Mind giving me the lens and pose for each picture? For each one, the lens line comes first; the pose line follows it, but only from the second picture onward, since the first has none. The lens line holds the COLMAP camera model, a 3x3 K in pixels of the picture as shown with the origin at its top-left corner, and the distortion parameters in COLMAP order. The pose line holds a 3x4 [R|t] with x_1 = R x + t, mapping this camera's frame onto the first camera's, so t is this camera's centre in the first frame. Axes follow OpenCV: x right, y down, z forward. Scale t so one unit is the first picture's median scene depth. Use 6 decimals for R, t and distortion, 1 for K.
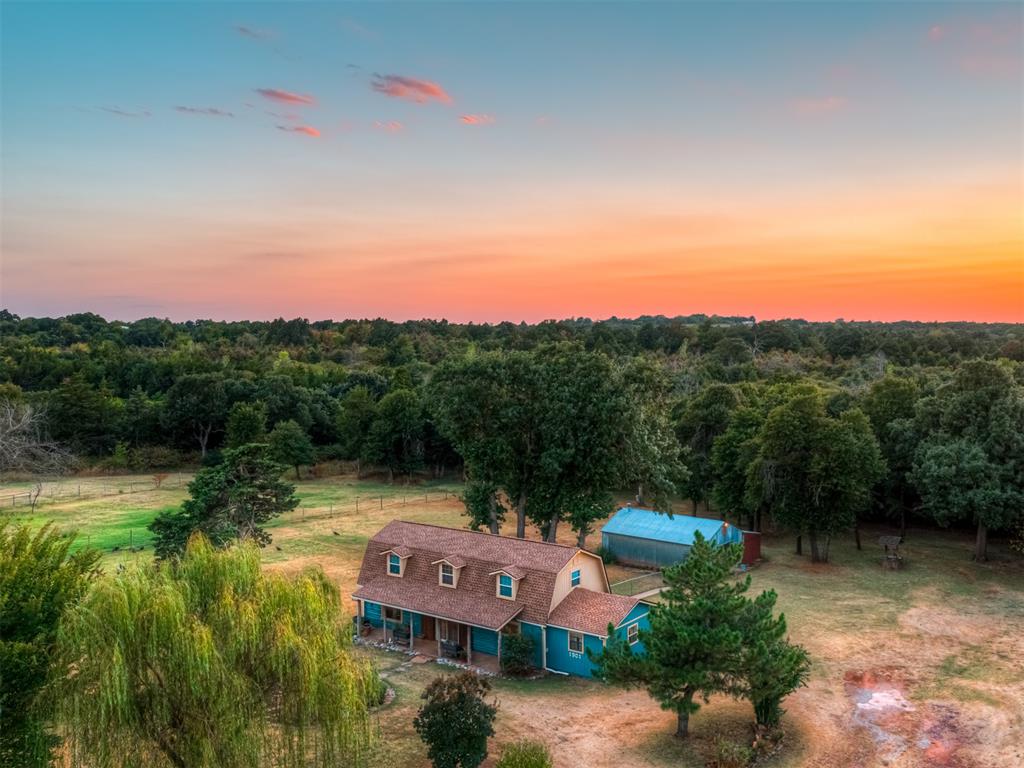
lens RADIAL K [[902.0, 0, 512.7], [0, 902.0, 387.7], [0, 0, 1]] dist [0.051743, 0.001999]
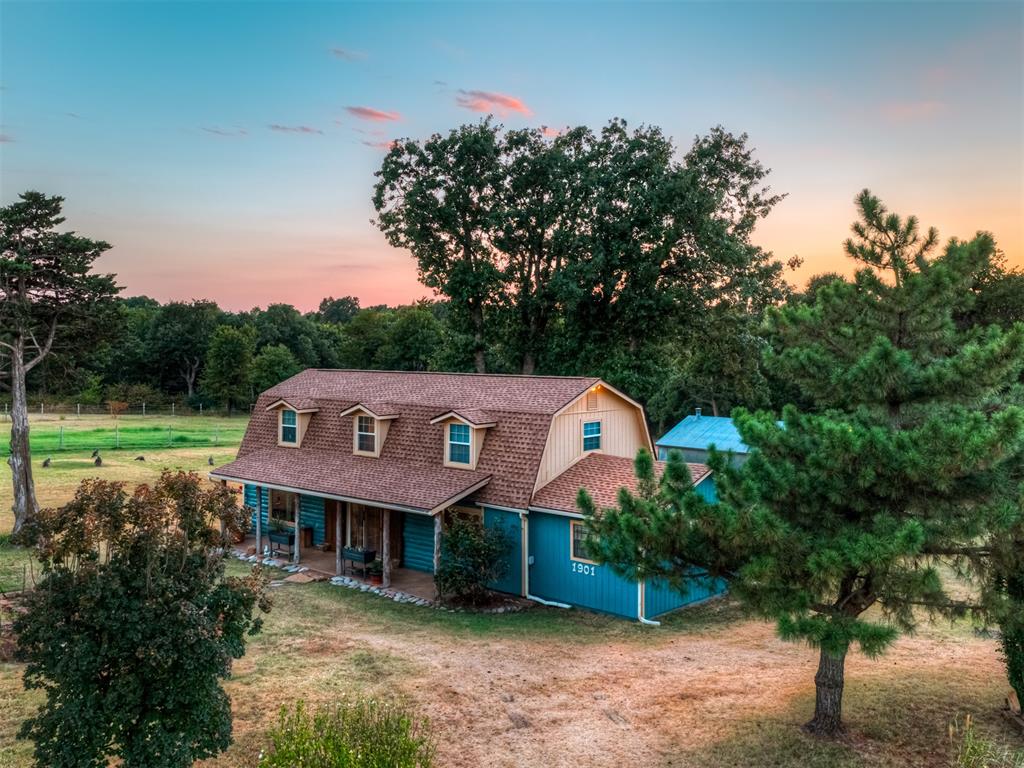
lens RADIAL K [[828.1, 0, 511.8], [0, 828.1, 378.3], [0, 0, 1]] dist [0.048500, -0.009435]
pose [[0.995087, 0.006749, -0.098775, 0.071286], [-0.013436, 0.997649, -0.067195, 0.212927], [0.098089, 0.068192, 0.992839, 0.510546]]
